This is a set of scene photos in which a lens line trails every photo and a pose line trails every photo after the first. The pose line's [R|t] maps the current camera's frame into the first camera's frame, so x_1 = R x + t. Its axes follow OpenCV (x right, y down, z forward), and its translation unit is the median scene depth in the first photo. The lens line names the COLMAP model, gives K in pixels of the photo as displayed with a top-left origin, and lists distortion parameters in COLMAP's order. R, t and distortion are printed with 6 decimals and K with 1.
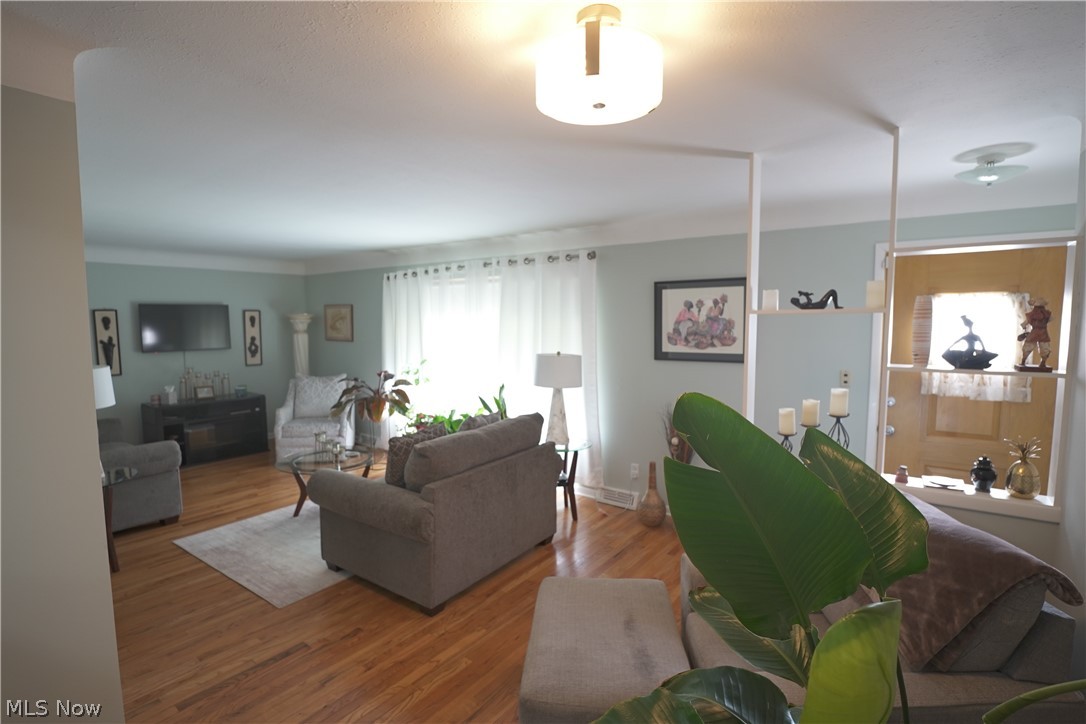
lens RADIAL K [[526.1, 0, 544.1], [0, 526.1, 364.5], [0, 0, 1]] dist [-0.038178, 0.008932]
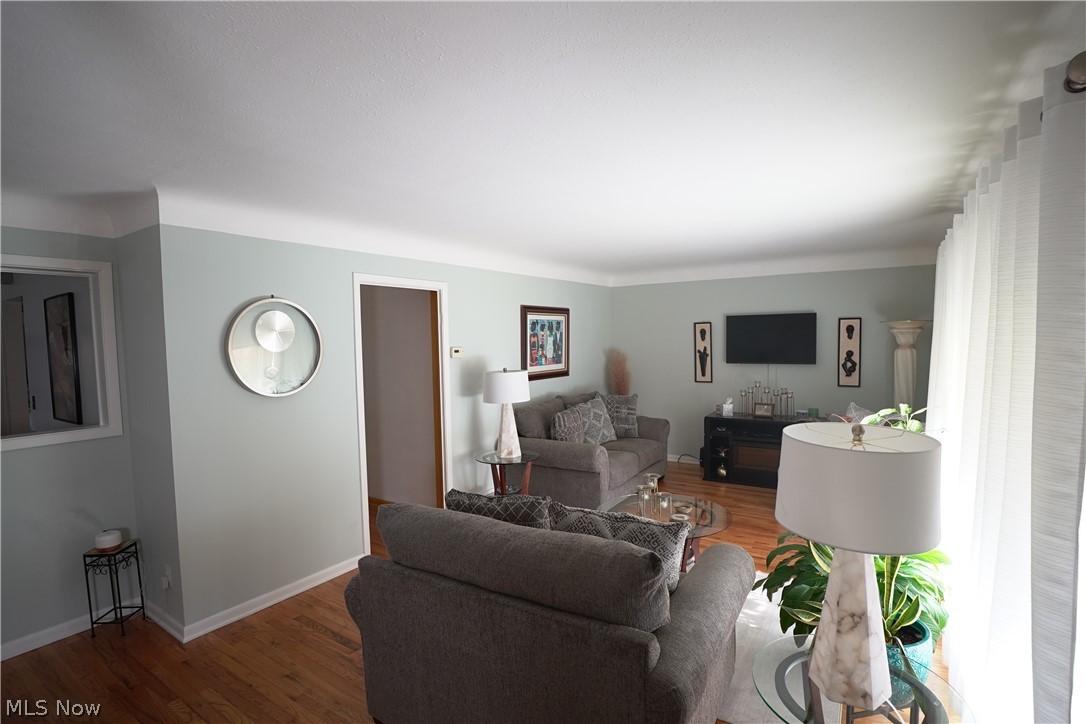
lens RADIAL K [[526.1, 0, 544.1], [0, 526.1, 364.5], [0, 0, 1]] dist [-0.038178, 0.008932]
pose [[0.037347, 0.058315, -0.997599, 0.273422], [-0.066364, 0.996237, 0.055751, -0.056967], [0.997096, 0.064123, 0.041076, 0.619861]]
